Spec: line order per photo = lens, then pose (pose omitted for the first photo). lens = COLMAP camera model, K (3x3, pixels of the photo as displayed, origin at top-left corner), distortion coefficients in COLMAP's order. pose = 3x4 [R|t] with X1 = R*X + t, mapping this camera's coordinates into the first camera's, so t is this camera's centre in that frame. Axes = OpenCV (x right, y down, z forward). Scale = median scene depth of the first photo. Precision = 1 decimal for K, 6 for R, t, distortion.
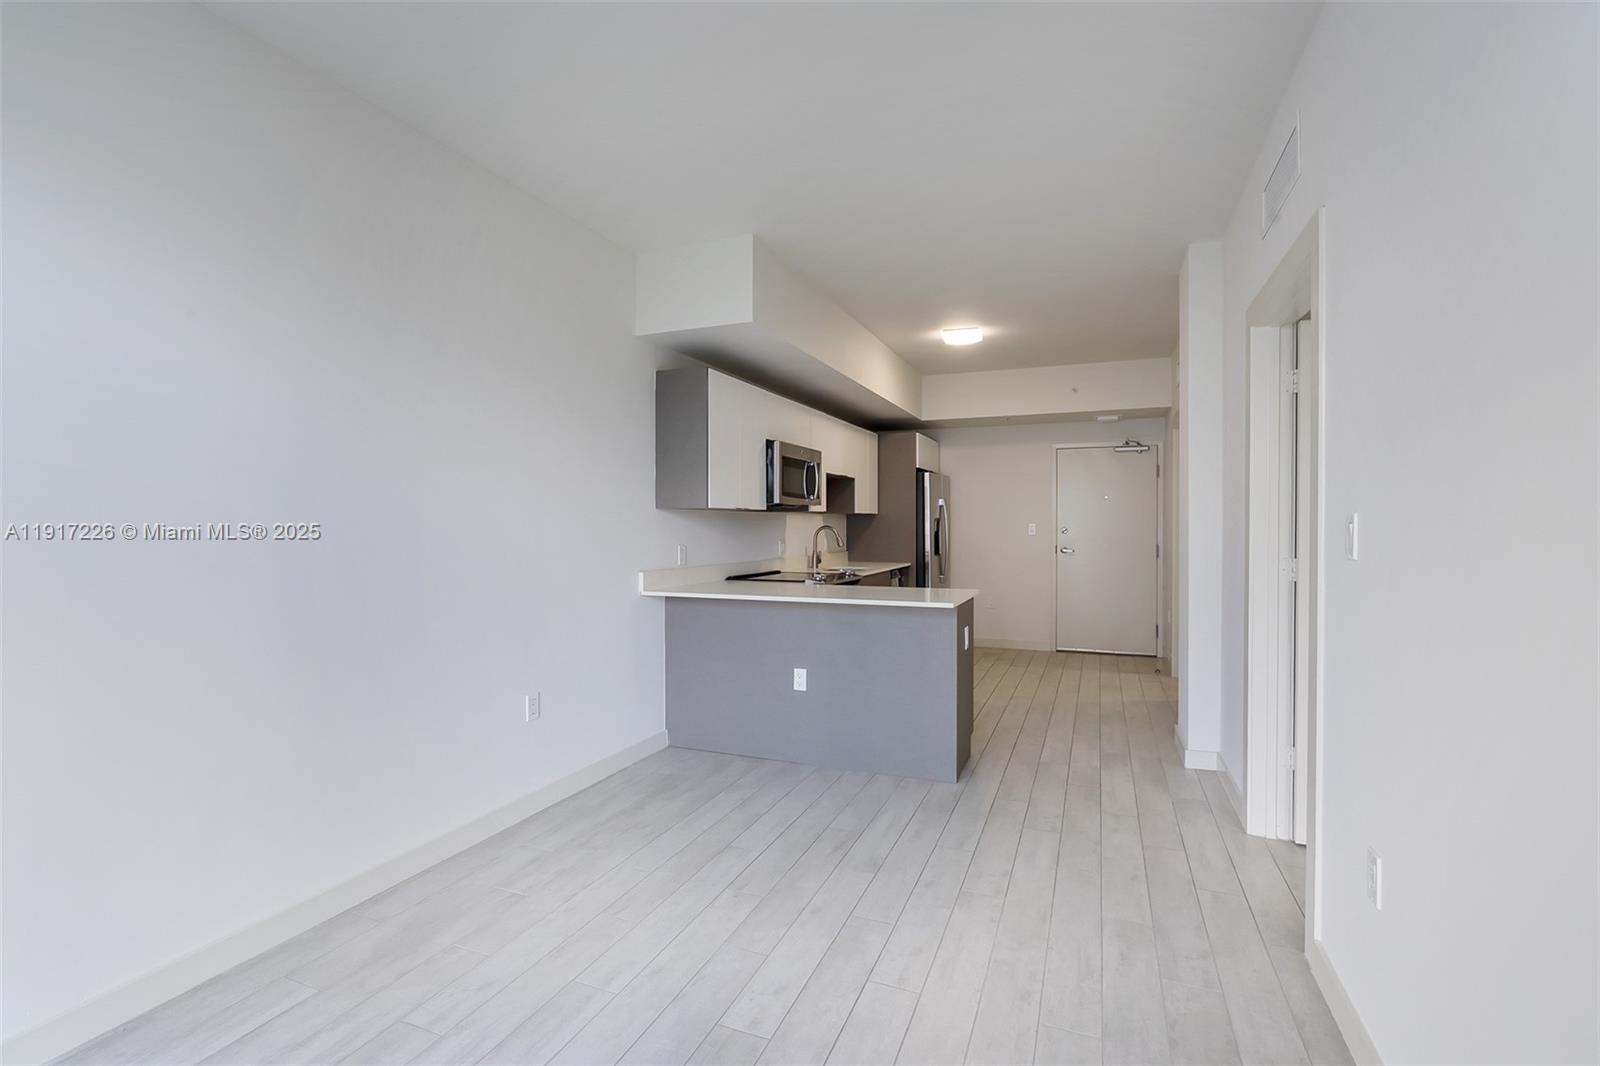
lens RADIAL K [[715.7, 0, 805.8], [0, 715.7, 527.1], [0, 0, 1]] dist [-0.014230, 0.002482]
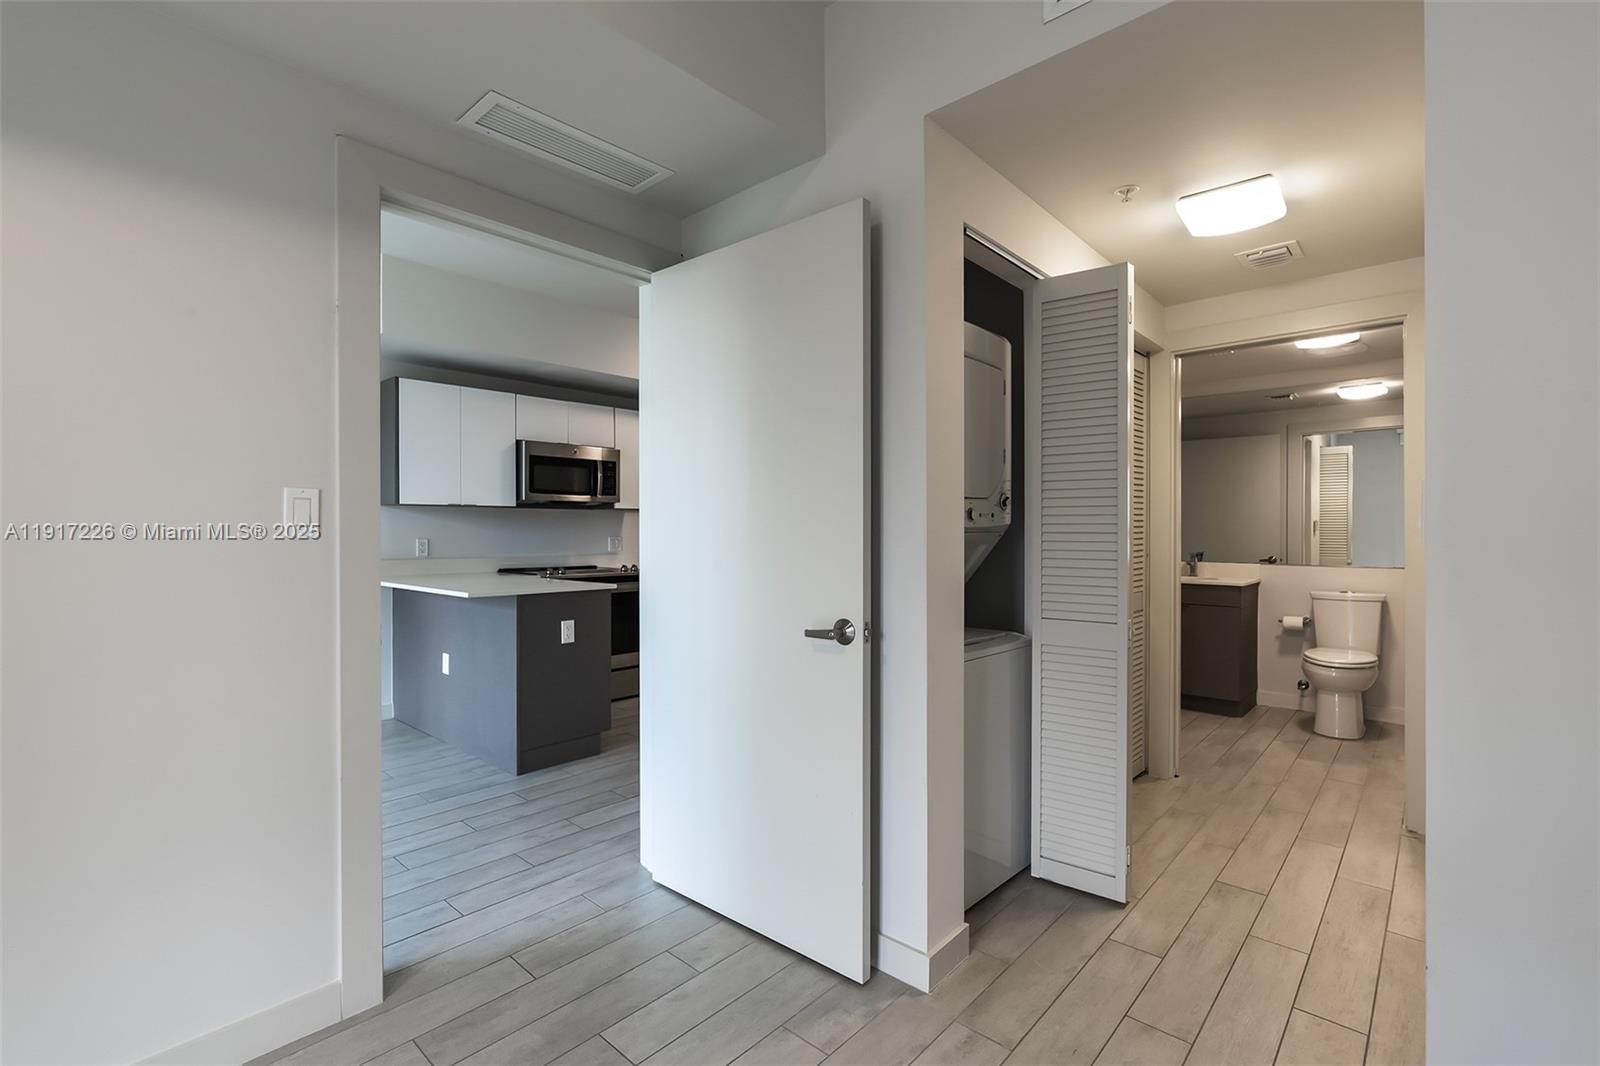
lens RADIAL K [[715.7, 0, 783.7], [0, 715.7, 533.2], [0, 0, 1]] dist [-0.014230, 0.002482]
pose [[0.930434, 0.004317, -0.366434, 0.545974], [-0.004288, 0.999990, 0.000891, 0.010167], [0.366435, 0.000742, 0.930443, 0.125069]]
